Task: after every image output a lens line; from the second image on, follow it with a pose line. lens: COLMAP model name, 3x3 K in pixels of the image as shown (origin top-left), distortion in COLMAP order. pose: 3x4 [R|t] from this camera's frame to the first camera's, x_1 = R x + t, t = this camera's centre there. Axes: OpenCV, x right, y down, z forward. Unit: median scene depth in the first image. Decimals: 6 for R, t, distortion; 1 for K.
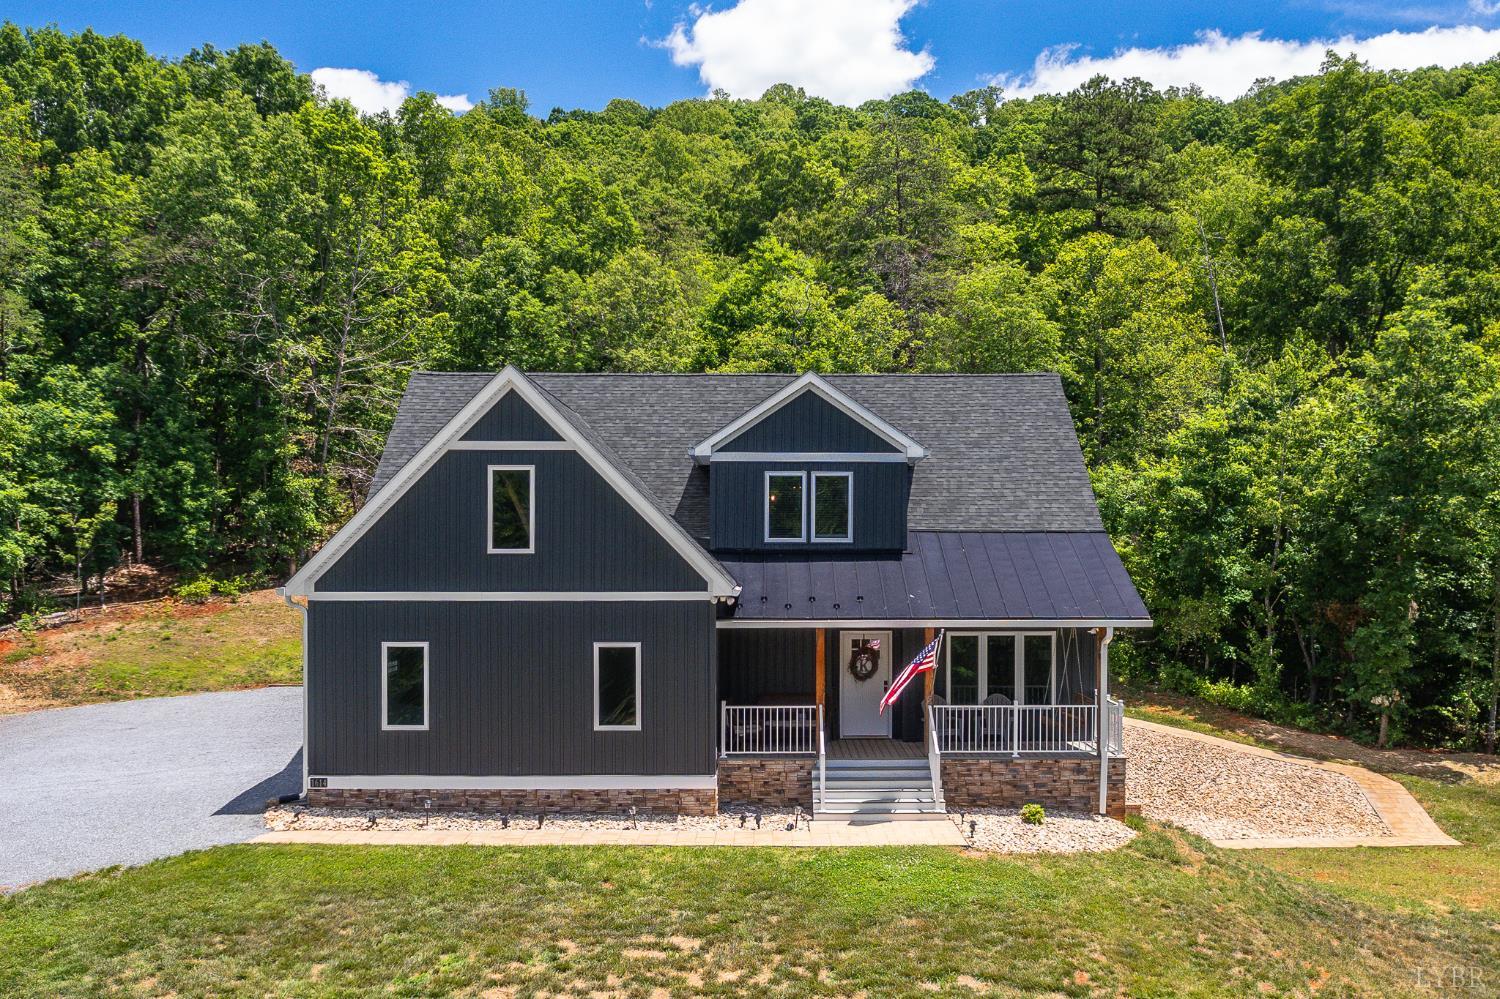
lens RADIAL K [[1614.7, 0, 807.7], [0, 1614.7, 497.8], [0, 0, 1]] dist [-0.069818, 0.006128]
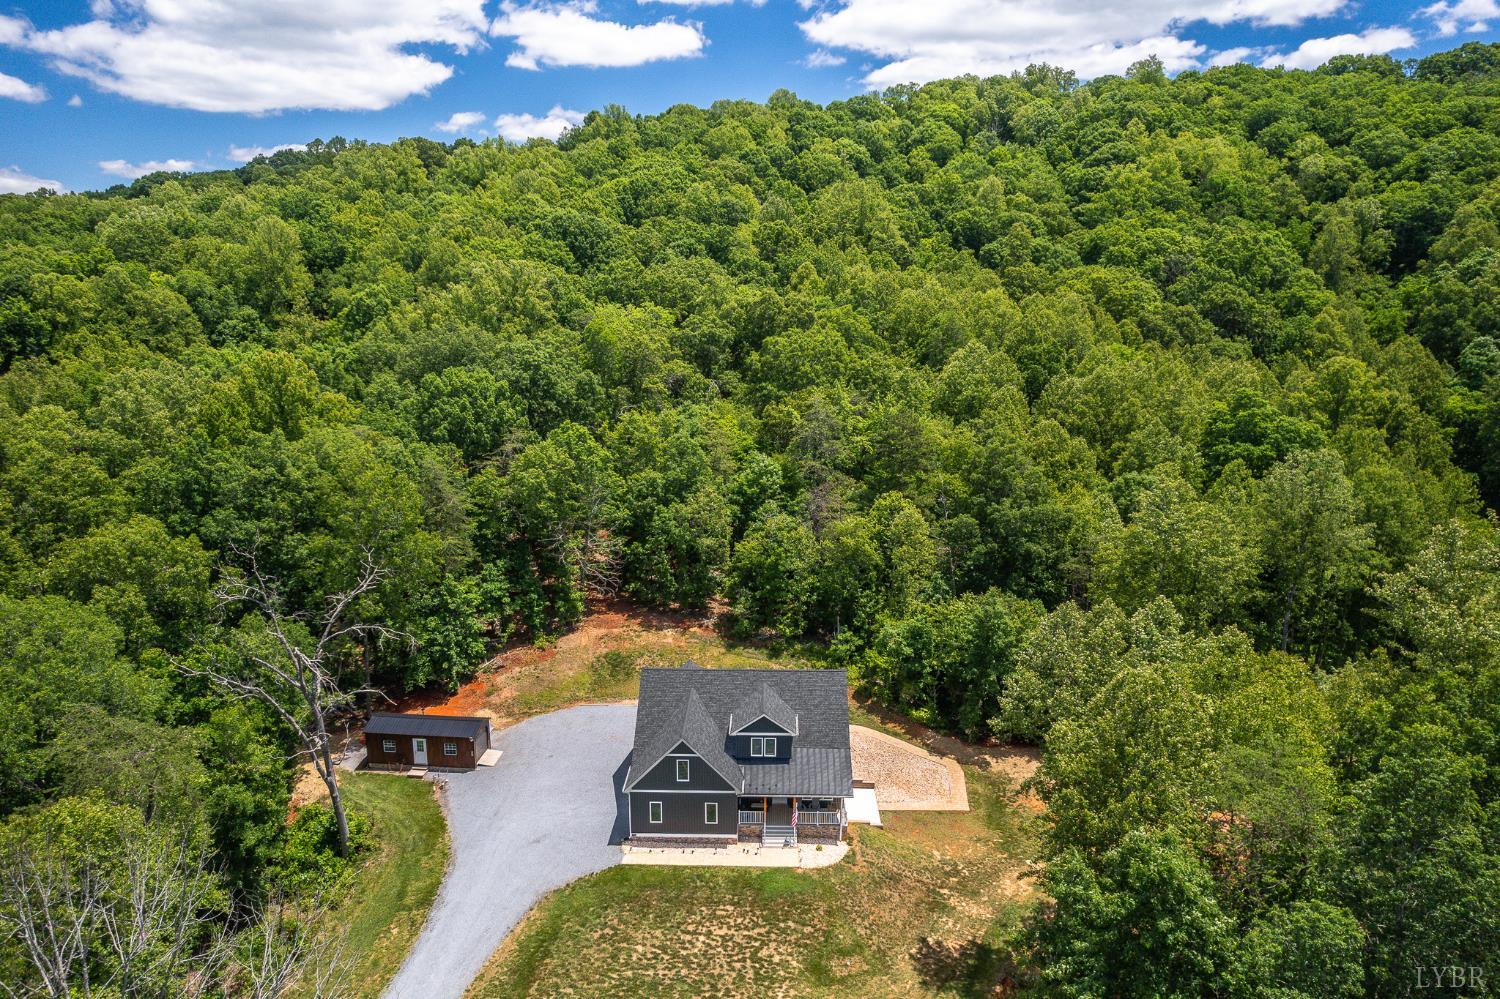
lens RADIAL K [[1047.3, 0, 750.0], [0, 1047.3, 499.5], [0, 0, 1]] dist [-0.044948, 0.002413]
pose [[0.998749, 0.009973, -0.048998, 0.088045], [0.002351, 0.969460, 0.245239, -1.217868], [0.049947, -0.245048, 0.968224, -1.214809]]
